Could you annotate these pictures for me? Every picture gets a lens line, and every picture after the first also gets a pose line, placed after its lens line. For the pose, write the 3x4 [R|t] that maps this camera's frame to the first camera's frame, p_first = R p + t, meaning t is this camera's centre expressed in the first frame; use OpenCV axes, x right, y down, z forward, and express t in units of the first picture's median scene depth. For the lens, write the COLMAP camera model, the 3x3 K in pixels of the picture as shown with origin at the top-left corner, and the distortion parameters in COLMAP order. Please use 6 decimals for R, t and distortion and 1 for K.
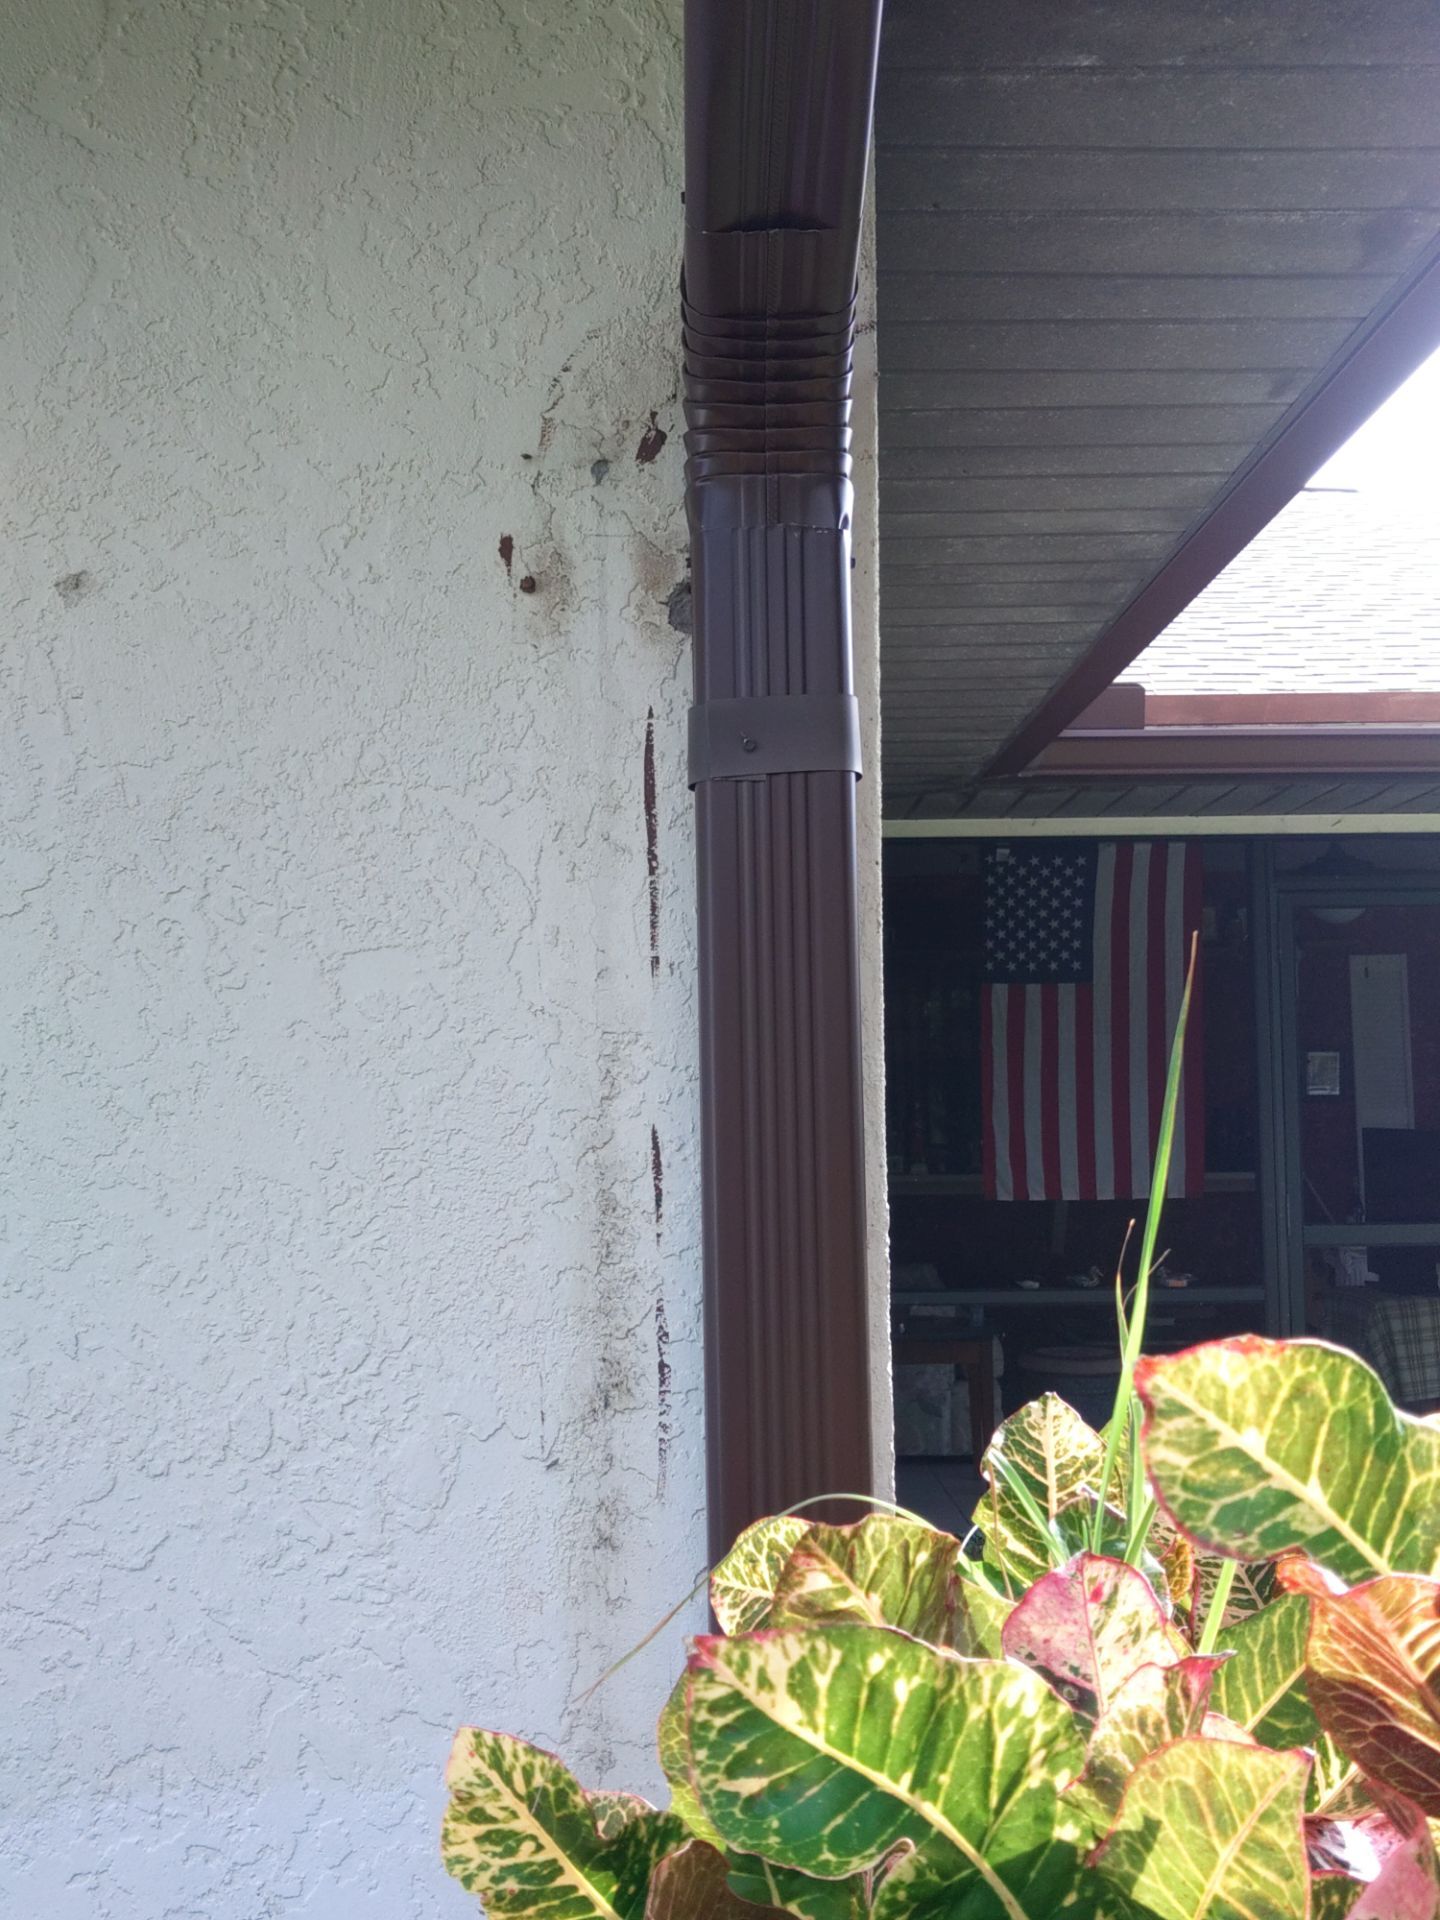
lens RADIAL K [[2129.1, 0, 796.0], [0, 2129.1, 956.3], [0, 0, 1]] dist [0.149249, -0.634859]
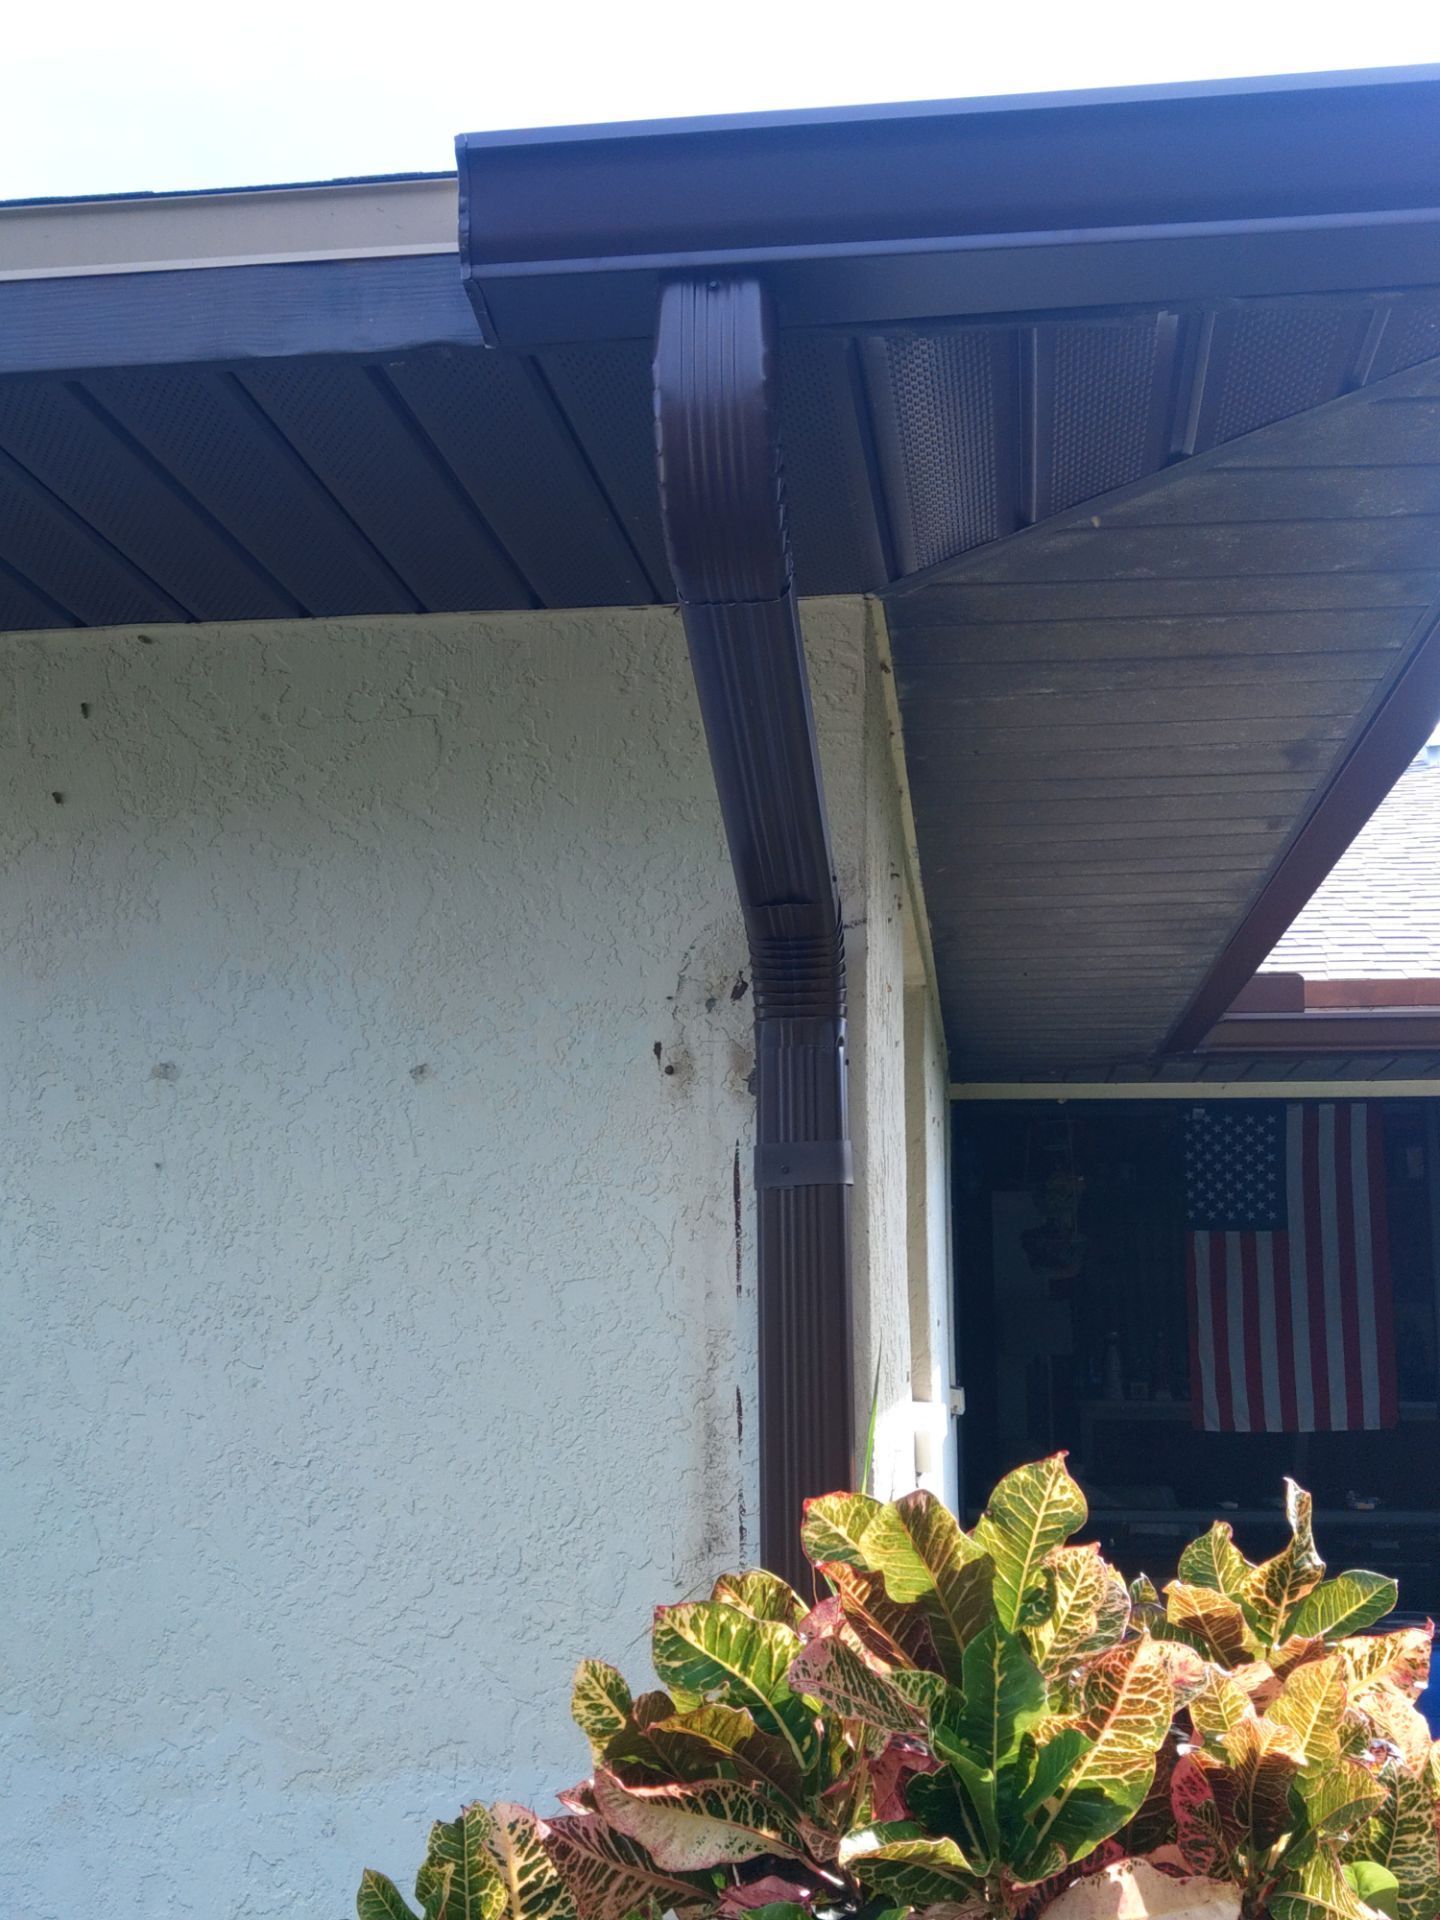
lens RADIAL K [[2359.4, 0, 752.9], [0, 2359.4, 959.9], [0, 0, 1]] dist [0.294235, -1.930890]
pose [[0.985801, -0.008652, -0.167695, 0.268868], [-0.003988, 0.997184, -0.074892, -0.119138], [0.167871, 0.074497, 0.982990, -0.902455]]
